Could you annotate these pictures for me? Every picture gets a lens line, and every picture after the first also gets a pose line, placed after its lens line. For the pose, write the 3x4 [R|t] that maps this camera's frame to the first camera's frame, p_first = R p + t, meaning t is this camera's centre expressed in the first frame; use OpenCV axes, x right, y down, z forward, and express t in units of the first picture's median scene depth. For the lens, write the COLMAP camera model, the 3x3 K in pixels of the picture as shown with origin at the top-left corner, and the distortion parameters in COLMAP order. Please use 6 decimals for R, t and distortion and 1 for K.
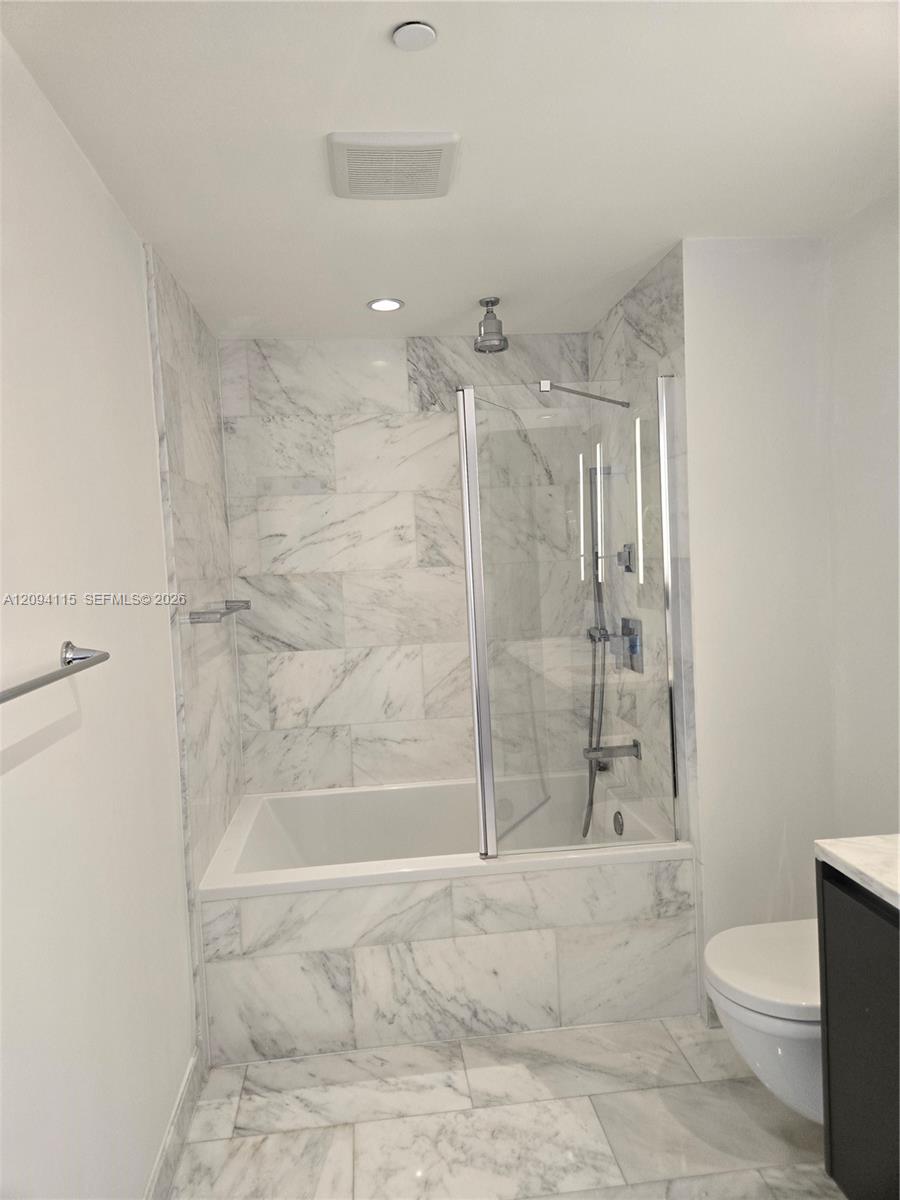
lens RADIAL K [[792.6, 0, 450.0], [0, 792.6, 600.0], [0, 0, 1]] dist [0.082756, -0.060941]
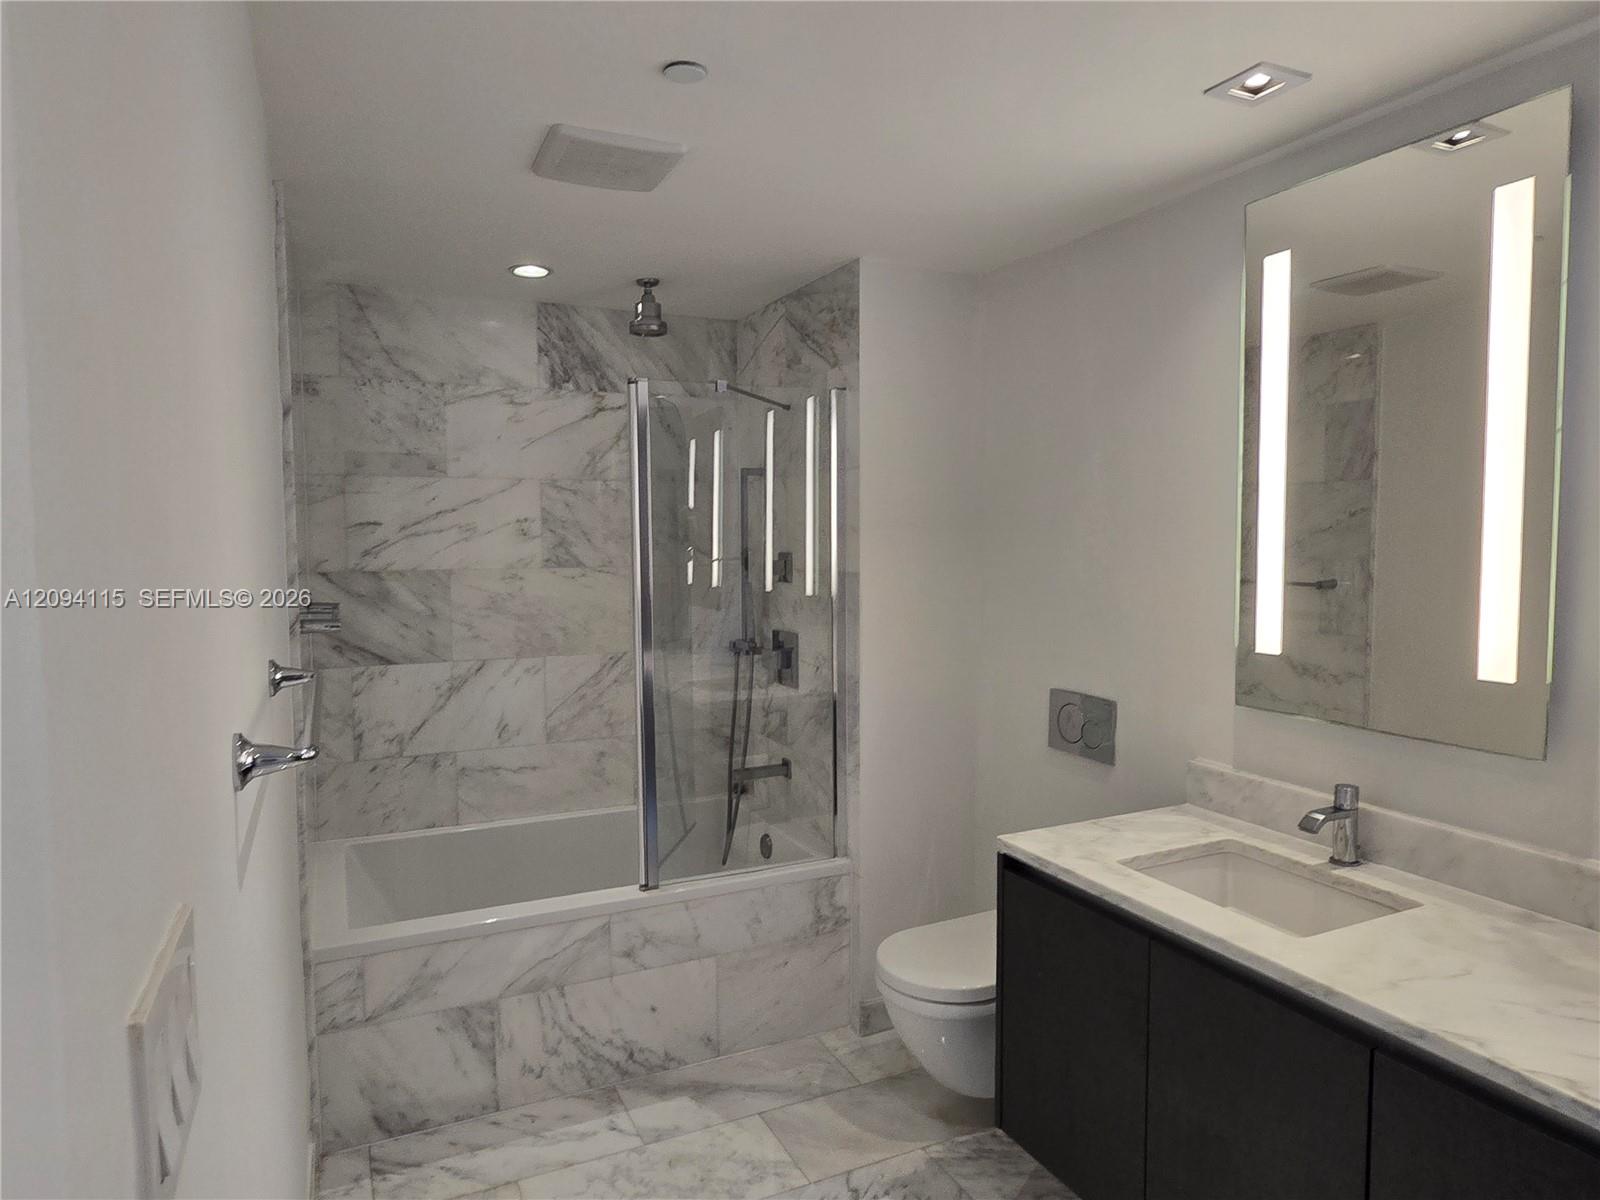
lens RADIAL K [[988.1, 0, 789.8], [0, 988.1, 597.9], [0, 0, 1]] dist [-0.000167, 0.004563]
pose [[0.942984, 0.022076, 0.332105, -0.183180], [-0.023302, 0.999728, -0.000289, -0.018401], [-0.332022, -0.007467, 0.943242, -0.130765]]
